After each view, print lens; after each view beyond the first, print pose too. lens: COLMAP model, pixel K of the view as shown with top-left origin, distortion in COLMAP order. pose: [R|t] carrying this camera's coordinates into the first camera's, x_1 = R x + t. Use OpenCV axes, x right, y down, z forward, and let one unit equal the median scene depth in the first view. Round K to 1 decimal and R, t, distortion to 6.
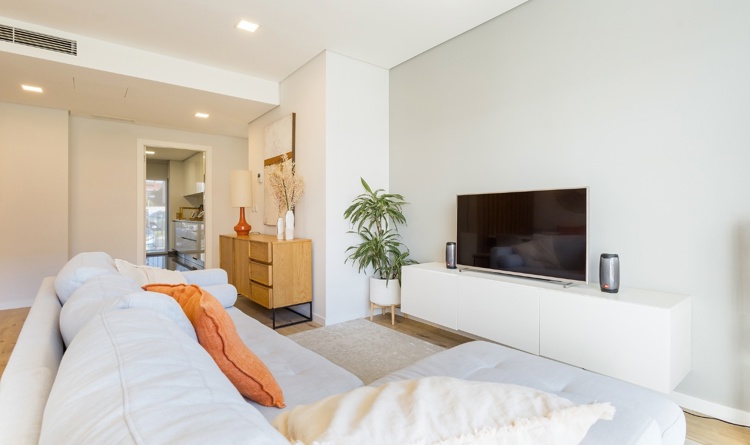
lens RADIAL K [[355.6, 0, 382.9], [0, 355.6, 222.5], [0, 0, 1]] dist [-0.000250, -0.000060]
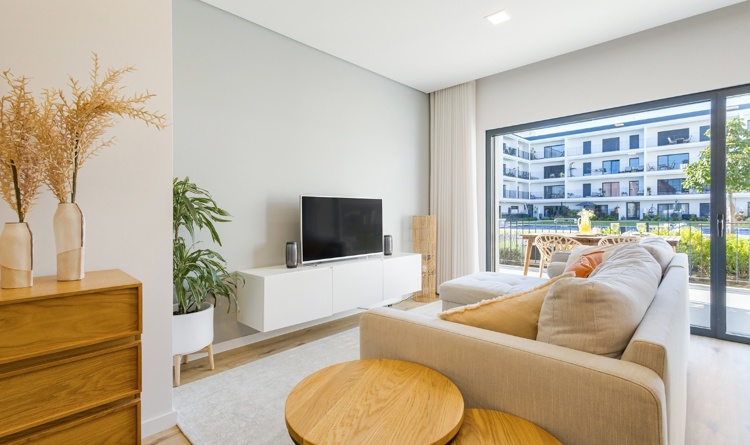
lens RADIAL K [[349.3, 0, 379.8], [0, 349.3, 219.2], [0, 0, 1]] dist [0.011143, 0.000379]
pose [[-0.115818, -0.008553, 0.993234, -0.747901], [0.031470, 0.999429, 0.012276, -0.012394], [-0.992772, 0.032679, -0.115483, 0.778350]]
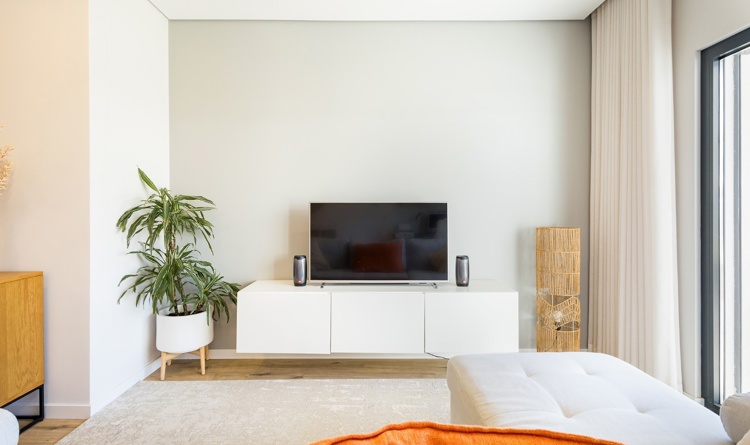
lens RADIAL K [[350.9, 0, 375.3], [0, 350.9, 219.5], [0, 0, 1]] dist [0.001490, 0.000282]
pose [[0.627538, -0.007929, 0.778545, -0.327743], [0.012415, 0.999923, 0.000177, -0.028366], [-0.778487, 0.009555, 0.627588, 0.282143]]
